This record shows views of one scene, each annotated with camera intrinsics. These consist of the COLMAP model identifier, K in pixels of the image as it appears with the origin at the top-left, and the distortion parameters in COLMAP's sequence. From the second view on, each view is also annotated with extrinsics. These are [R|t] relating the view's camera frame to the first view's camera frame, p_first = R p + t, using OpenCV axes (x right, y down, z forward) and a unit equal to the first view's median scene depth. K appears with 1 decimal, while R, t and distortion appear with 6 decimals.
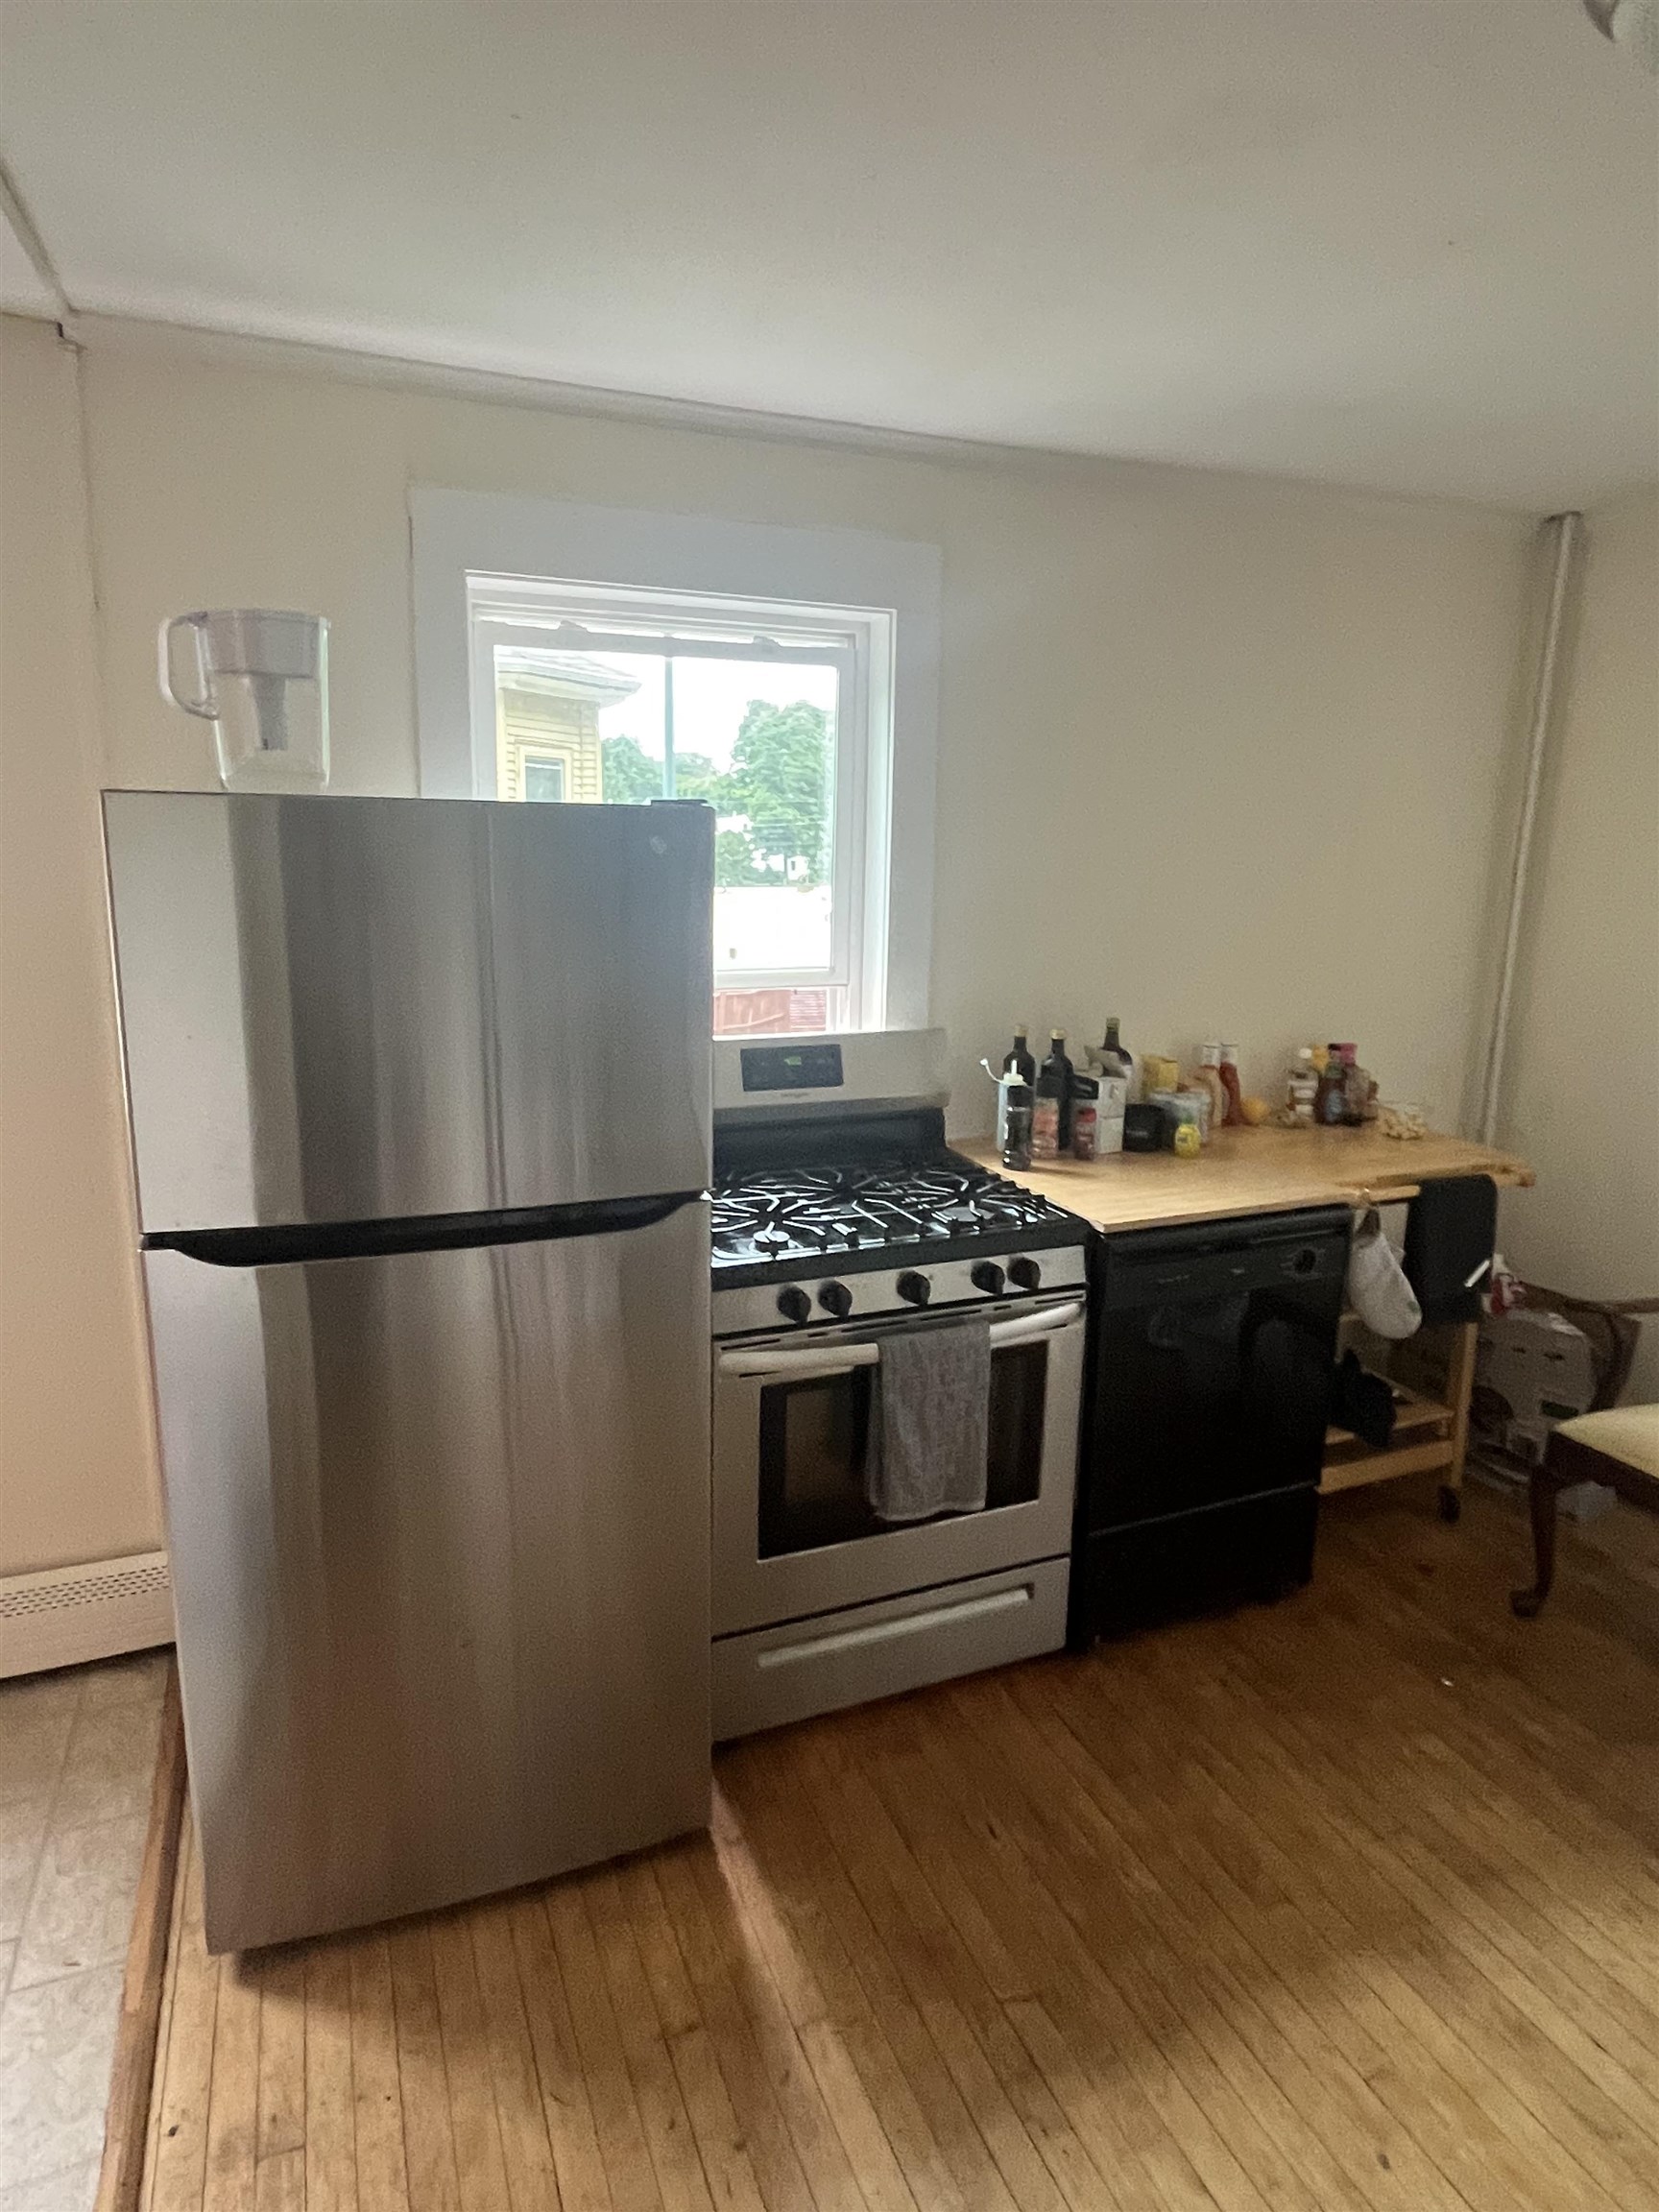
lens RADIAL K [[1292.6, 0, 839.8], [0, 1292.6, 1092.7], [0, 0, 1]] dist [-0.000817, -0.001470]
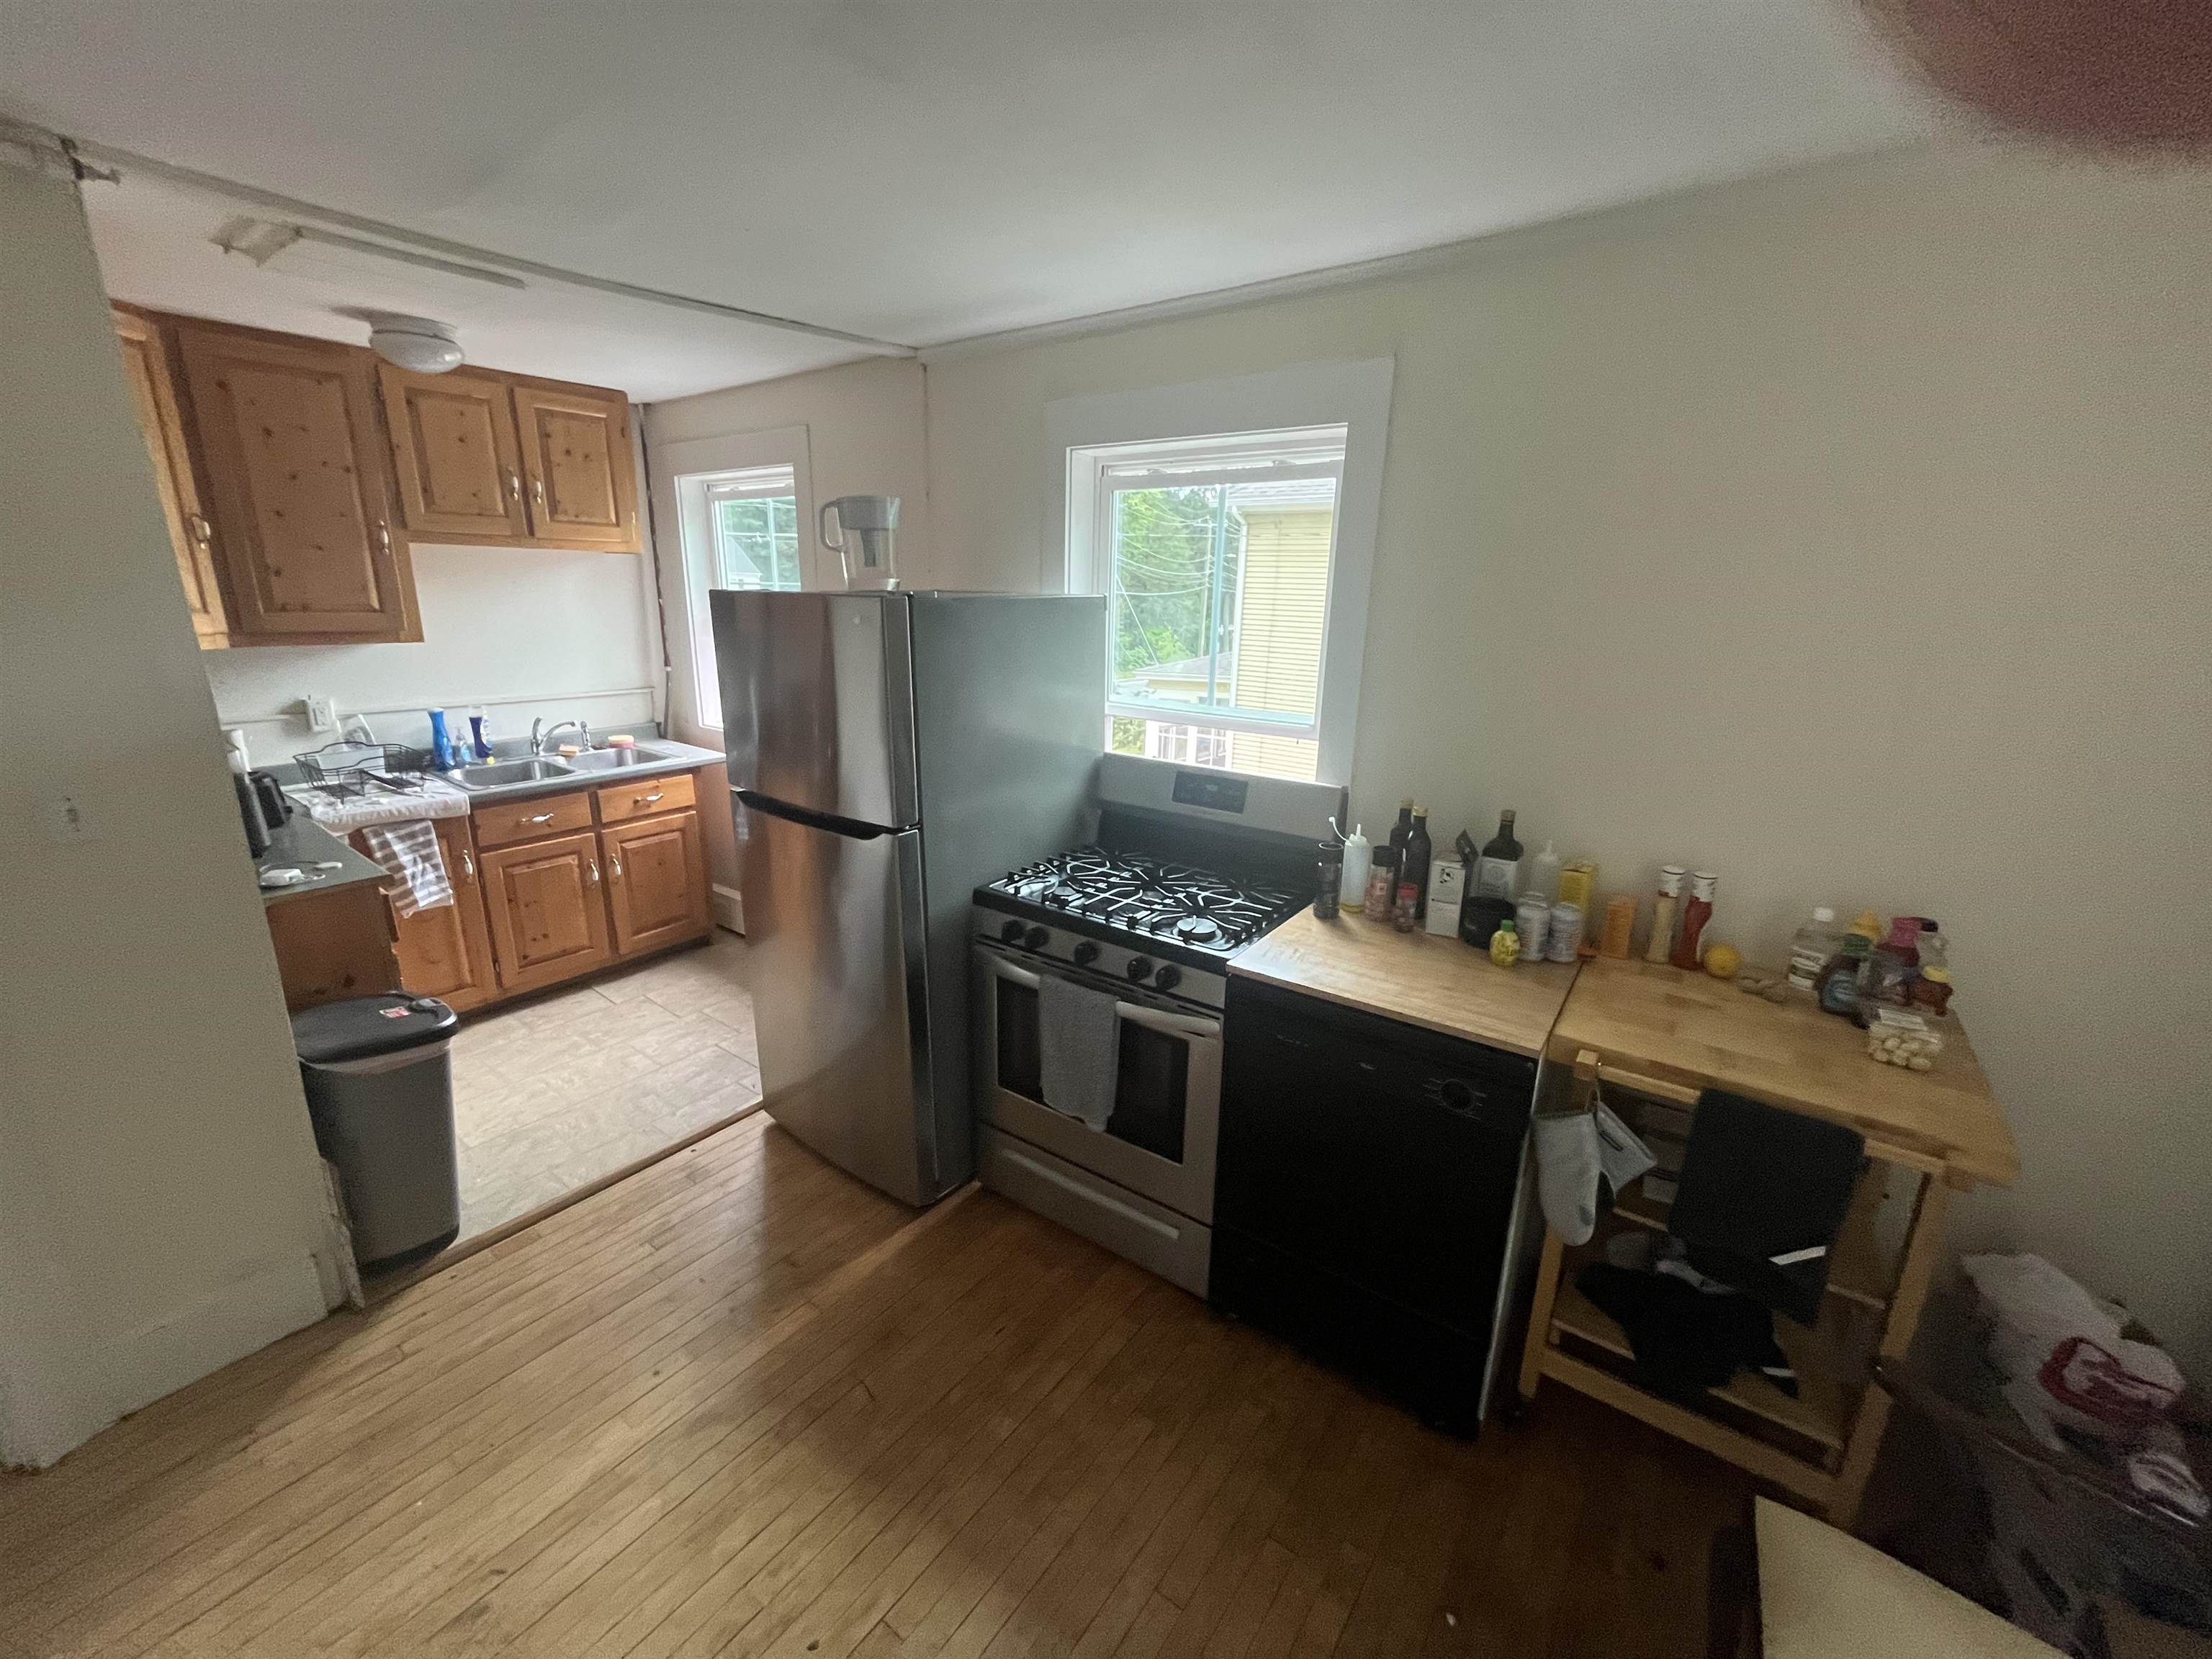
lens RADIAL K [[893.4, 0, 1102.3], [0, 893.4, 829.4], [0, 0, 1]] dist [0.000528, 0.000240]
pose [[0.521942, 0.217044, -0.824905, 0.771834], [-0.182992, 0.973060, 0.140241, -0.103933], [0.833121, 0.077753, 0.547599, 0.464283]]
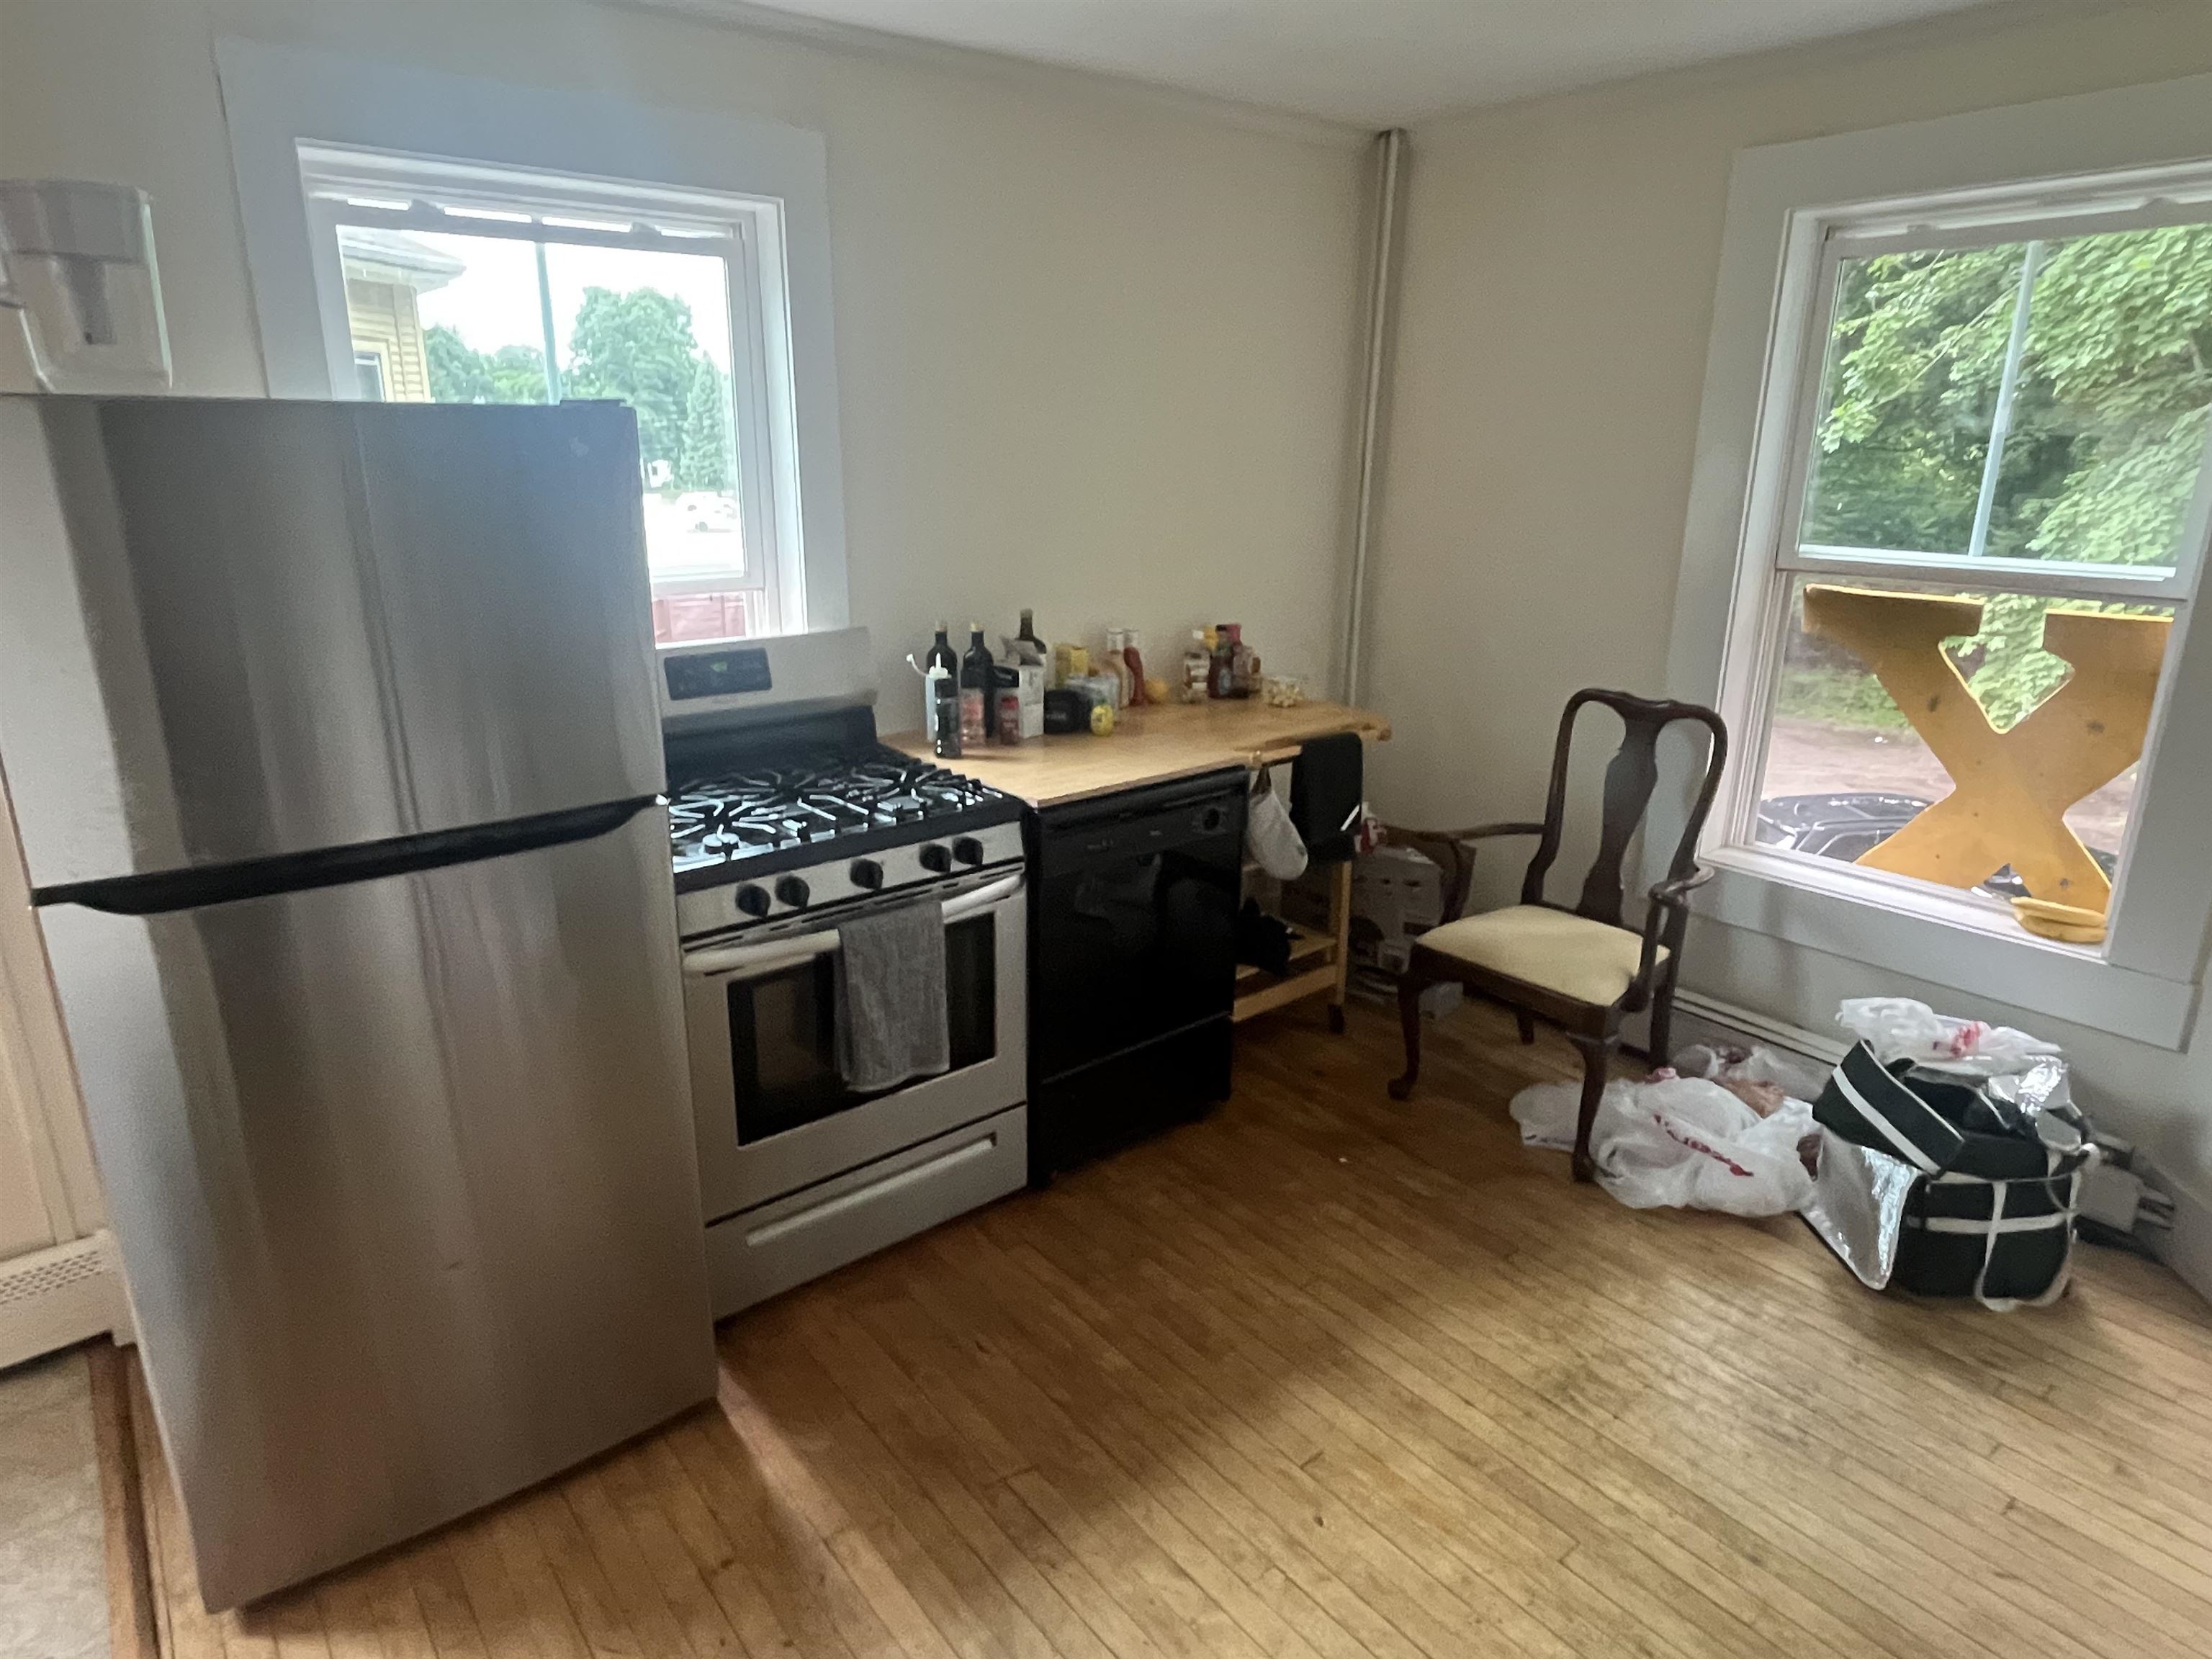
lens RADIAL K [[1292.6, 0, 1098.5], [0, 1292.6, 823.1], [0, 0, 1]] dist [-0.000817, -0.001470]
pose [[0.959567, -0.090658, 0.266481, -0.036774], [0.064743, 0.992416, 0.104493, 0.010946], [-0.273933, -0.083015, 0.958159, -0.054261]]
